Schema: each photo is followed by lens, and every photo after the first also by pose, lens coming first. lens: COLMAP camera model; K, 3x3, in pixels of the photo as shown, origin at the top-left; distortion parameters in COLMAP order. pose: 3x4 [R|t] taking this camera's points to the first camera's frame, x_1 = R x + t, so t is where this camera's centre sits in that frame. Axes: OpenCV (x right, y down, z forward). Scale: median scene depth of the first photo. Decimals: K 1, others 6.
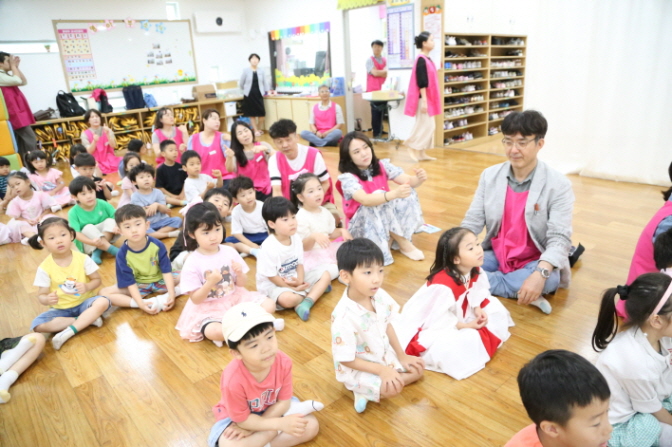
lens RADIAL K [[466.7, 0, 339.1], [0, 466.7, 226.7], [0, 0, 1]] dist [-0.121895, 0.075505]
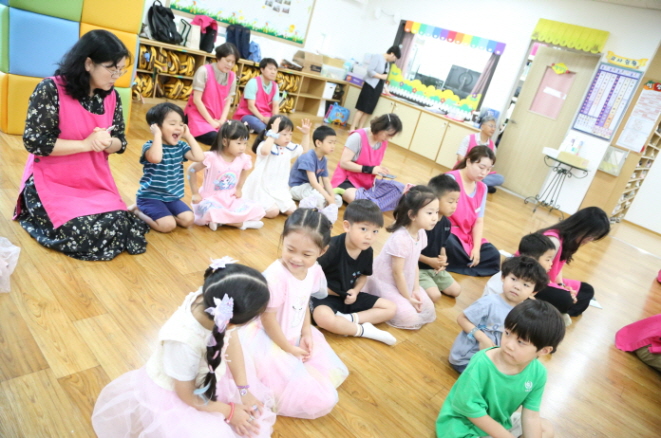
lens RADIAL K [[450.6, 0, 341.0], [0, 450.6, 223.3], [0, 0, 1]] dist [-0.113993, 0.066197]
pose [[0.938173, 0.262585, 0.225567, -0.408116], [-0.271974, 0.962241, 0.011029, -0.052650], [-0.214154, -0.071695, 0.974165, 0.246609]]
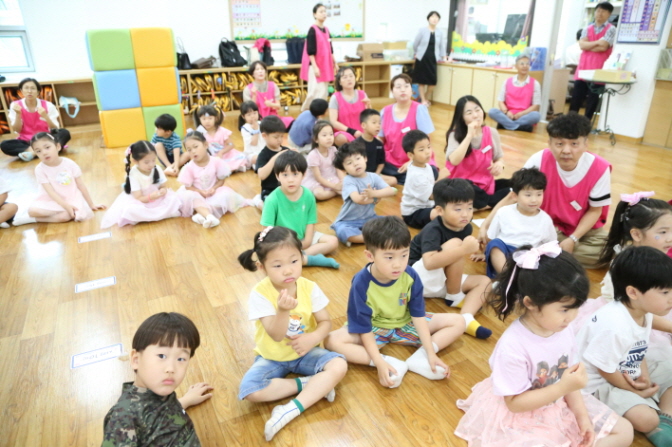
lens RADIAL K [[466.7, 0, 339.1], [0, 466.7, 226.7], [0, 0, 1]] dist [-0.121895, 0.075505]
pose [[0.965895, 0.144697, -0.214730, -0.132324], [-0.128837, 0.987914, 0.086177, -0.029650], [0.224604, -0.055573, 0.972864, 0.114441]]
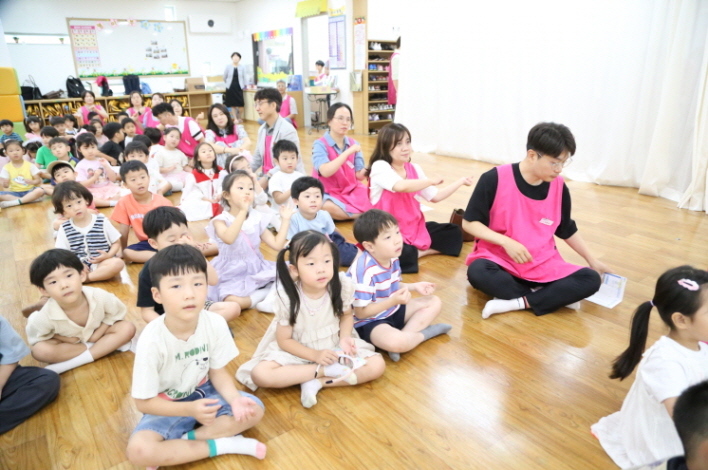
lens RADIAL K [[498.8, 0, 368.3], [0, 498.8, 248.7], [0, 0, 1]] dist [-0.136094, 0.079253]
pose [[0.996529, 0.067931, -0.048120, 0.274505], [-0.067444, 0.997655, 0.011668, 0.093532], [0.048799, -0.008382, 0.998773, -0.247134]]
